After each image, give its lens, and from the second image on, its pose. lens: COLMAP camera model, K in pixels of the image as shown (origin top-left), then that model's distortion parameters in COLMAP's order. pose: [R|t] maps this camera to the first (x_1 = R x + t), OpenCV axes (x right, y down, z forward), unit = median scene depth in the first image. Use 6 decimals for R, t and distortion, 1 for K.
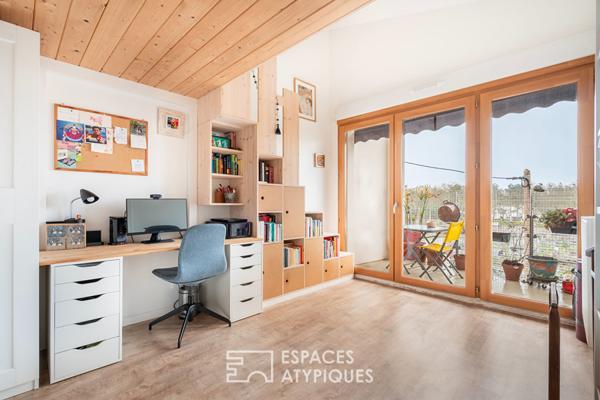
lens RADIAL K [[284.0, 0, 299.0], [0, 284.0, 203.4], [0, 0, 1]] dist [0.000288, 0.000052]
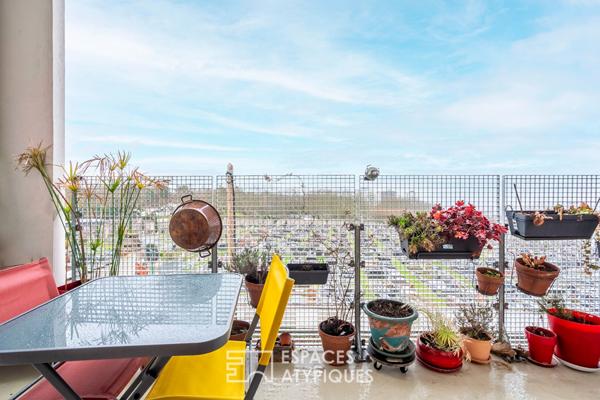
lens RADIAL K [[284.0, 0, 299.0], [0, 284.0, 203.4], [0, 0, 1]] dist [0.000288, 0.000052]
pose [[0.493270, -0.004745, 0.869863, 0.295704], [-0.000290, 0.999984, 0.005620, -0.001546], [-0.869876, -0.003024, 0.493261, 0.813770]]
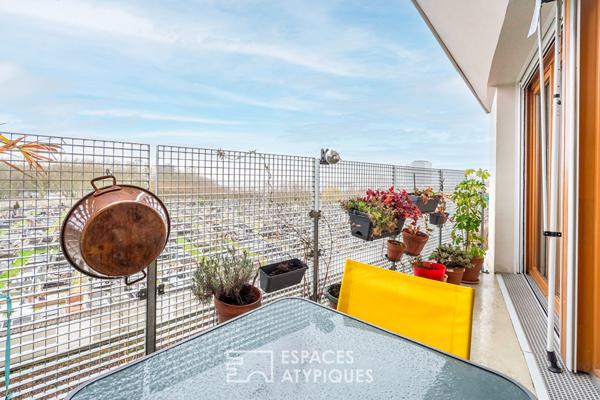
lens RADIAL K [[285.1, 0, 300.2], [0, 285.1, 179.6], [0, 0, 1]] dist [-0.000283, -0.000007]
pose [[-0.216269, -0.001766, 0.976332, 0.327669], [-0.016763, 0.999858, -0.001904, -0.012222], [-0.976190, -0.016778, -0.216268, 1.105488]]
